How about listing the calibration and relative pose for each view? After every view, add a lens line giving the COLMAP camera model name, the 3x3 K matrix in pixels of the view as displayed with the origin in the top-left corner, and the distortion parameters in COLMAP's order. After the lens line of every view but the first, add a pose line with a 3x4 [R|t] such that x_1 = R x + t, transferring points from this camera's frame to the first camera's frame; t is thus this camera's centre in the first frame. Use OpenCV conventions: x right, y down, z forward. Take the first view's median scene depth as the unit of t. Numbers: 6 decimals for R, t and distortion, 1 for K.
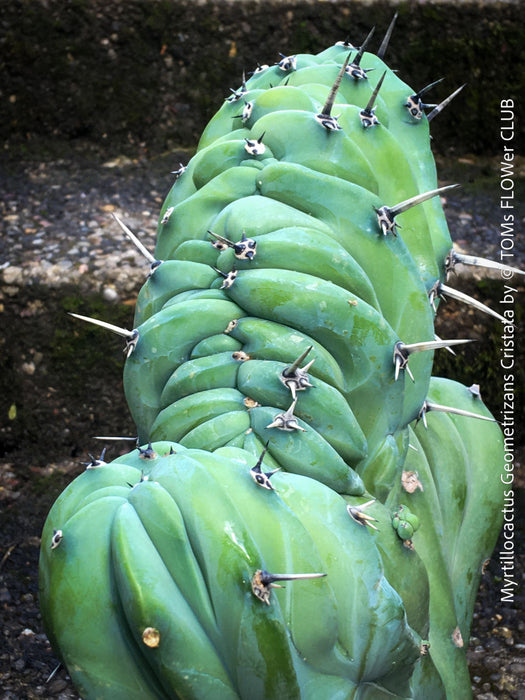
lens RADIAL K [[1270.0, 0, 262.5], [0, 1270.0, 350.0], [0, 0, 1]] dist [0.031523, 0.368249]
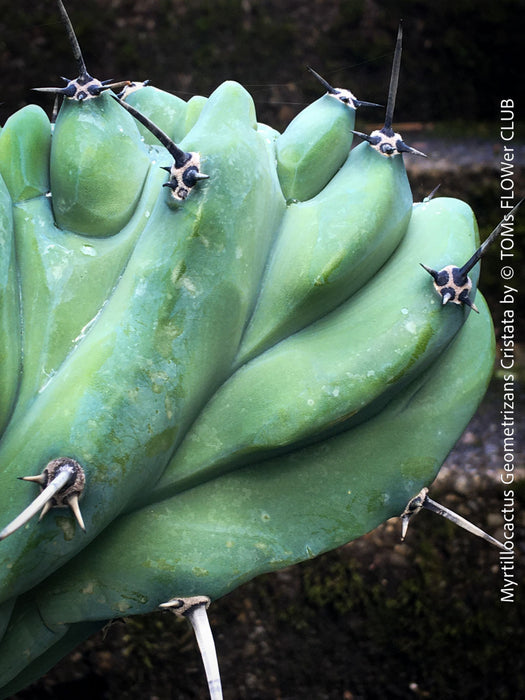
lens RADIAL K [[1280.5, 0, 262.5], [0, 1280.5, 350.0], [0, 0, 1]] dist [0.057130, 0.208268]
pose [[0.999209, -0.028499, -0.027732, 0.105811], [0.023146, 0.983912, -0.177151, 0.000231], [0.032334, 0.176369, 0.983793, 0.193925]]
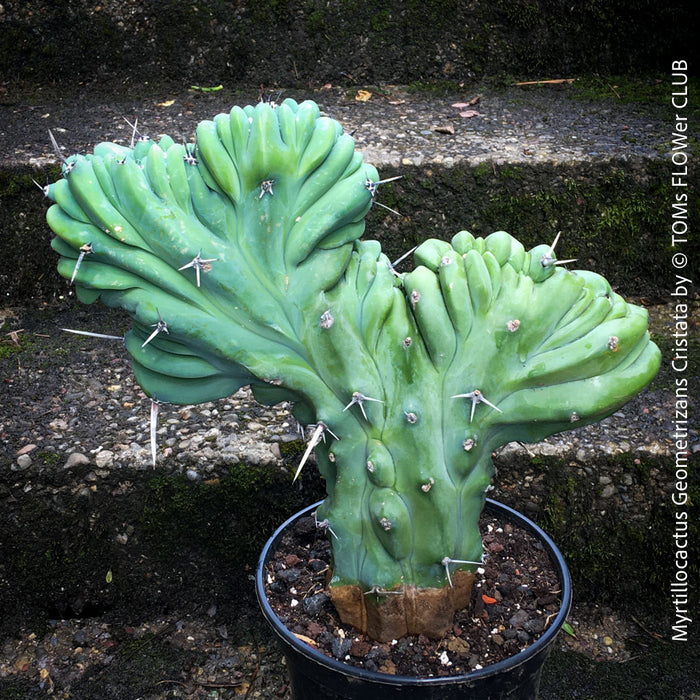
lens RADIAL K [[1183.2, 0, 348.0], [0, 1183.2, 360.1], [0, 0, 1]] dist [0.070115, 0.100355]
pose [[0.996756, -0.009969, -0.079864, 0.089929], [0.010916, 0.999875, 0.011430, -0.141490], [0.079740, -0.012265, 0.996740, -0.010451]]
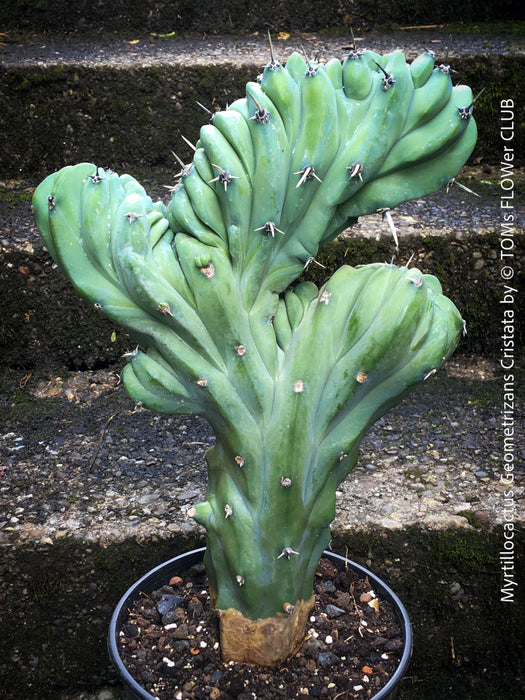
lens RADIAL K [[1018.4, 0, 262.5], [0, 1018.4, 350.0], [0, 0, 1]] dist [0.071517, 0.074132]
pose [[0.997640, -0.028704, -0.062370, 0.050289], [0.026802, 0.999156, -0.031131, 0.101069], [0.063211, 0.029386, 0.997567, -0.177036]]
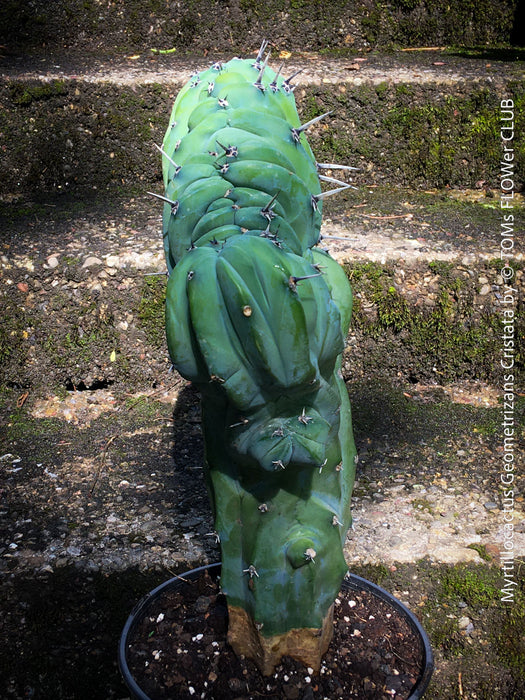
lens RADIAL K [[1018.4, 0, 262.5], [0, 1018.4, 350.0], [0, 0, 1]] dist [0.071517, 0.074132]
pose [[0.998912, -0.012005, -0.045069, 0.028012], [0.009994, 0.998956, -0.044585, 0.090980], [0.045558, 0.044086, 0.997988, -0.161009]]
